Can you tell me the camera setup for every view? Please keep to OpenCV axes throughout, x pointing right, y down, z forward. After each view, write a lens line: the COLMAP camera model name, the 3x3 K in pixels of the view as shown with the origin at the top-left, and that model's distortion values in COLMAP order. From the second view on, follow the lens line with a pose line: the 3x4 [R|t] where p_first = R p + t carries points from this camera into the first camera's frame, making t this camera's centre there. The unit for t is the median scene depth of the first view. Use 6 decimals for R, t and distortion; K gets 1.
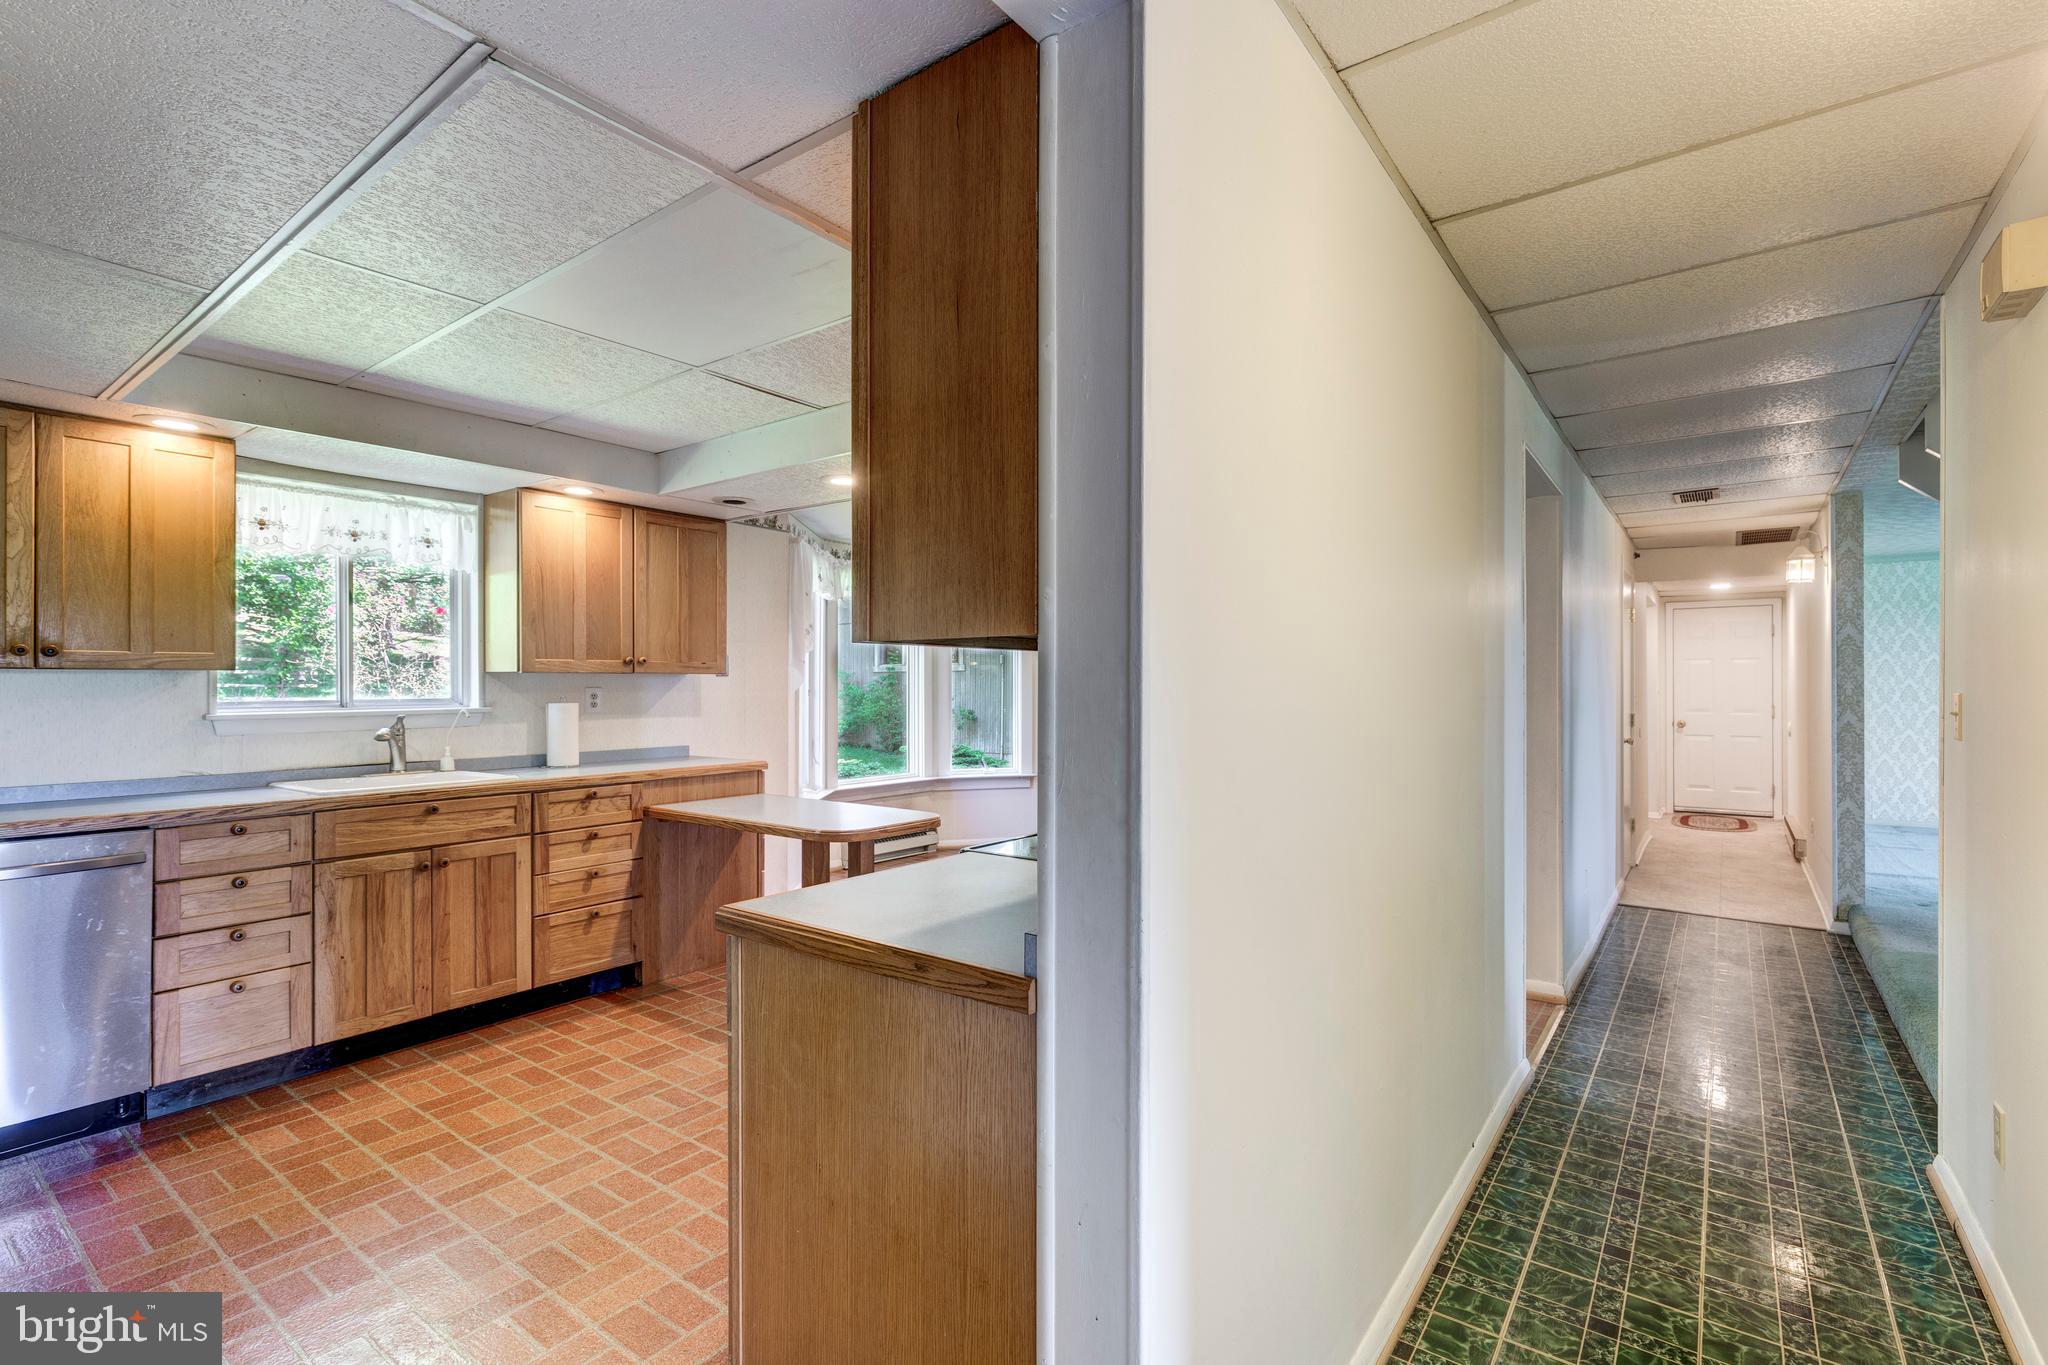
lens RADIAL K [[929.2, 0, 1056.3], [0, 929.2, 683.8], [0, 0, 1]] dist [0.003080, -0.000057]
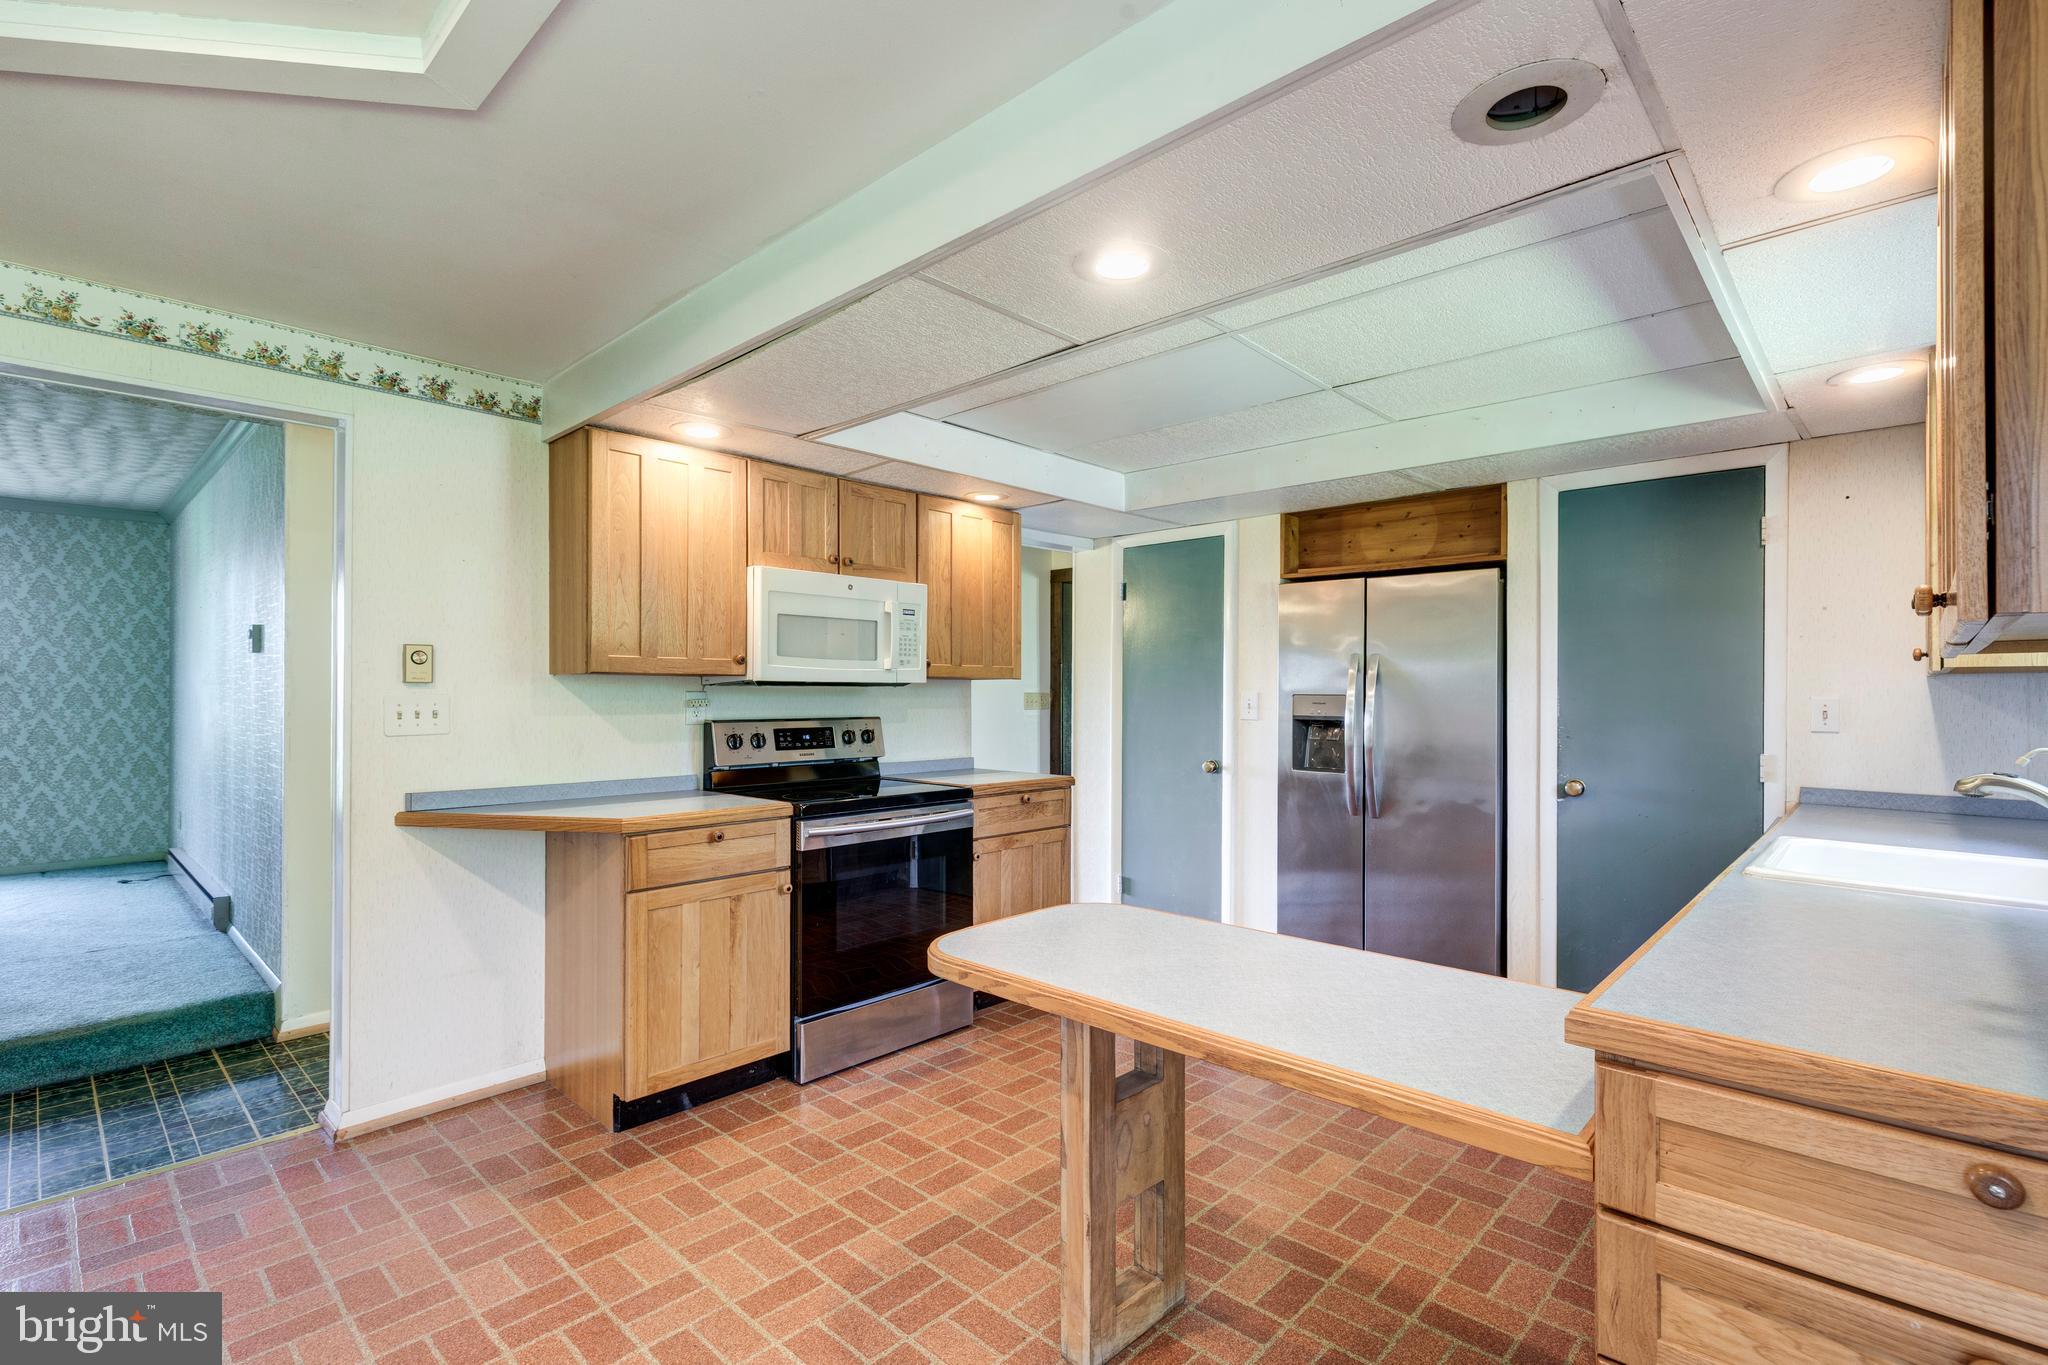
lens RADIAL K [[932.3, 0, 1021.8], [0, 932.3, 694.2], [0, 0, 1]] dist [0.005496, 0.000156]
pose [[-0.988602, -0.004548, 0.150485, -0.258925], [-0.004895, 0.999986, -0.001931, 0.005938], [-0.150474, -0.002646, -0.988610, 1.543480]]
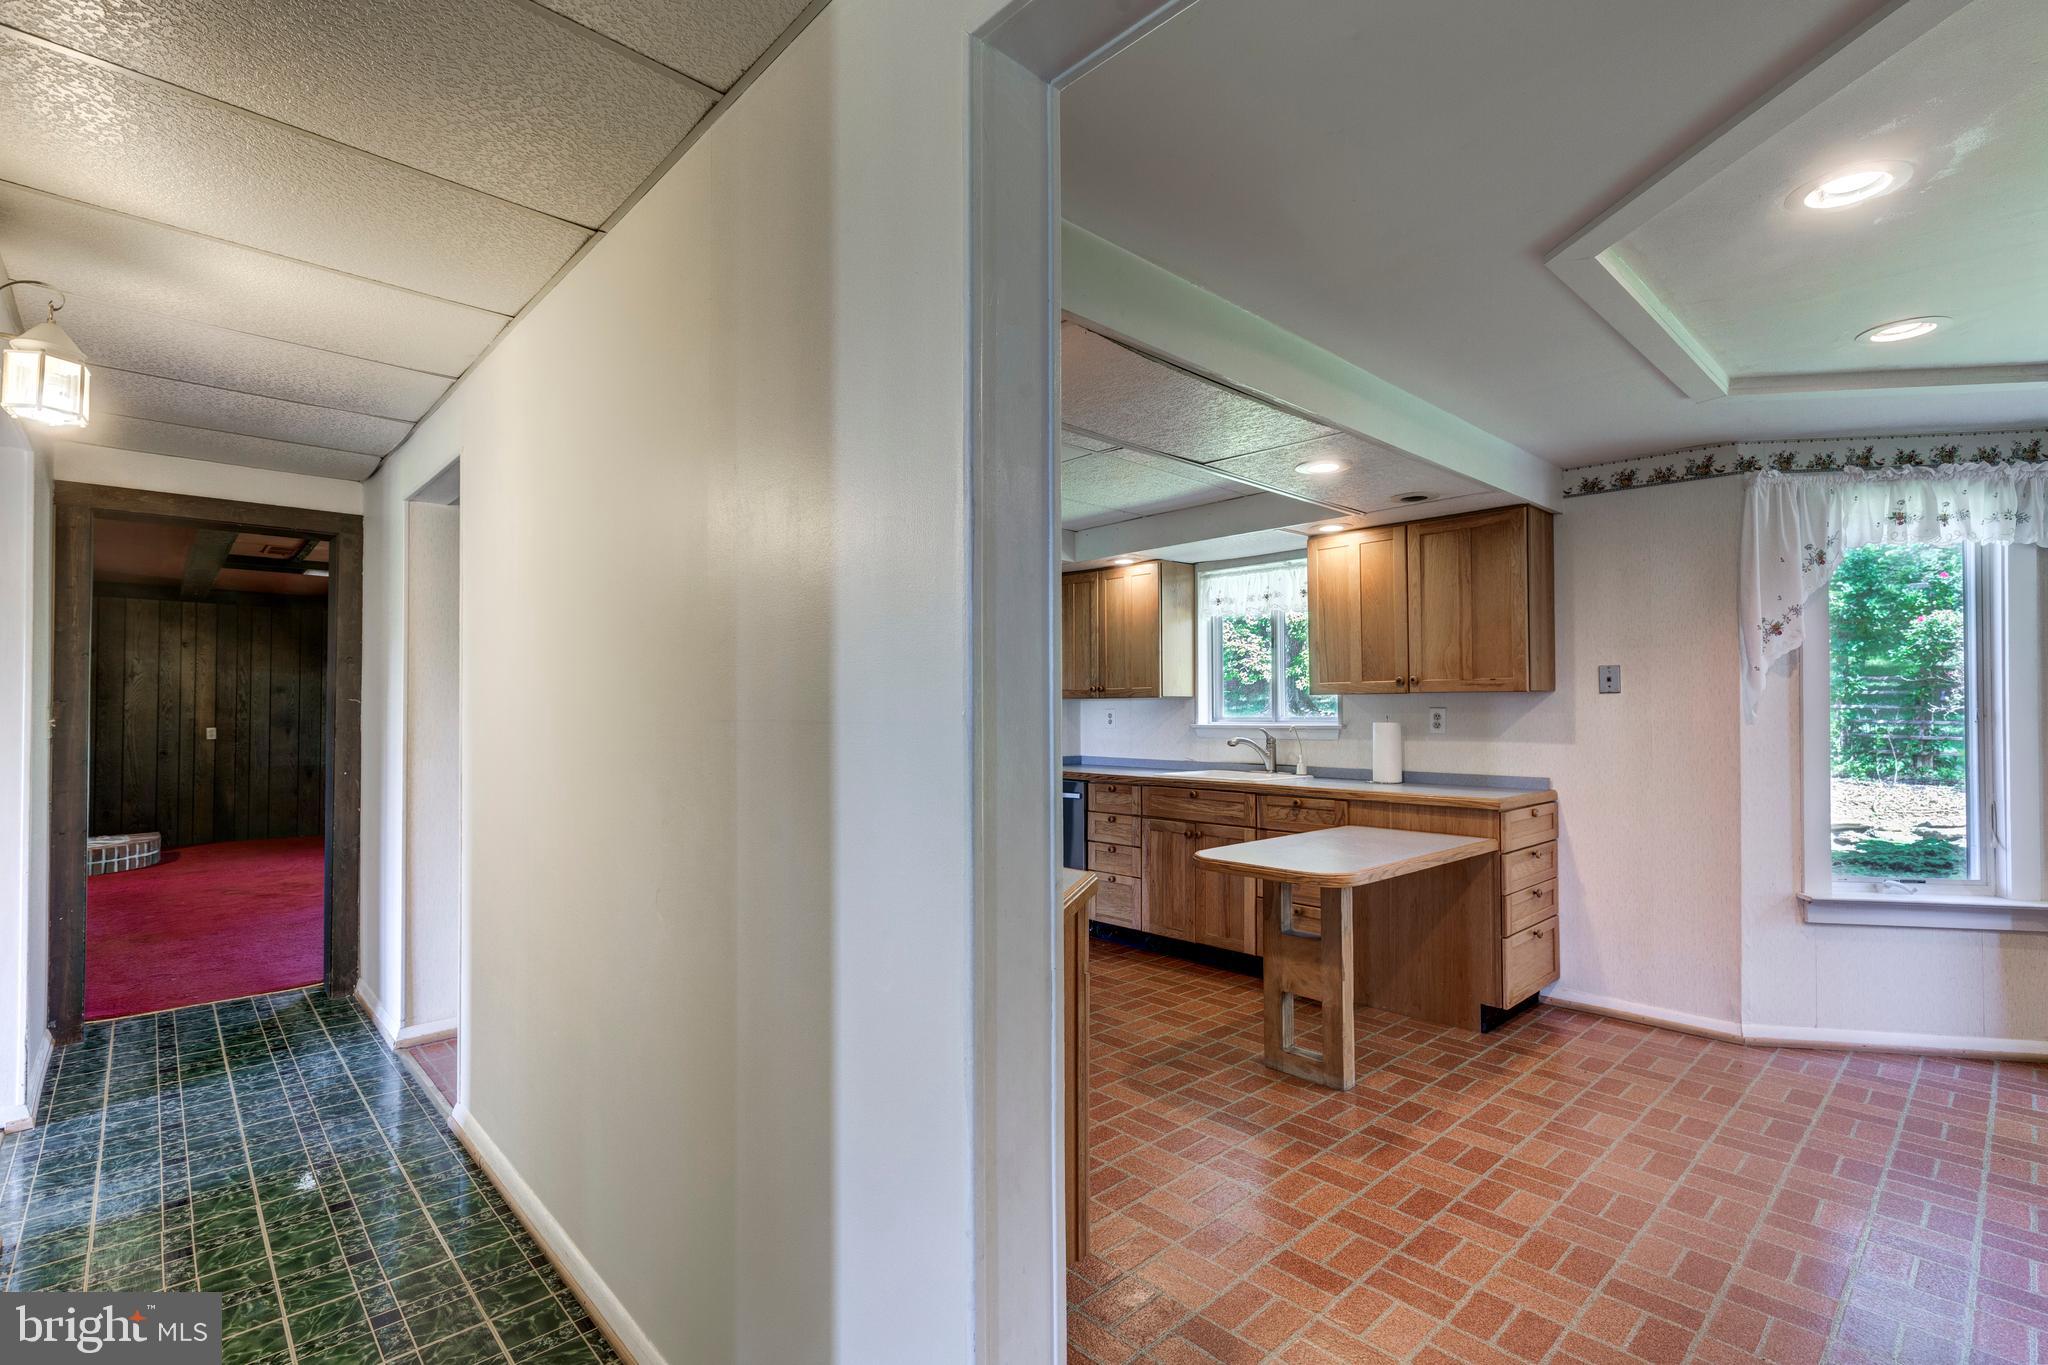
lens RADIAL K [[946.2, 0, 1033.1], [0, 946.2, 695.4], [0, 0, 1]] dist [0.017469, -0.000140]
pose [[-0.205402, -0.014499, -0.978570, 0.703175], [0.003633, 0.999872, -0.015578, 0.006007], [0.978671, -0.006755, -0.205323, 0.955150]]
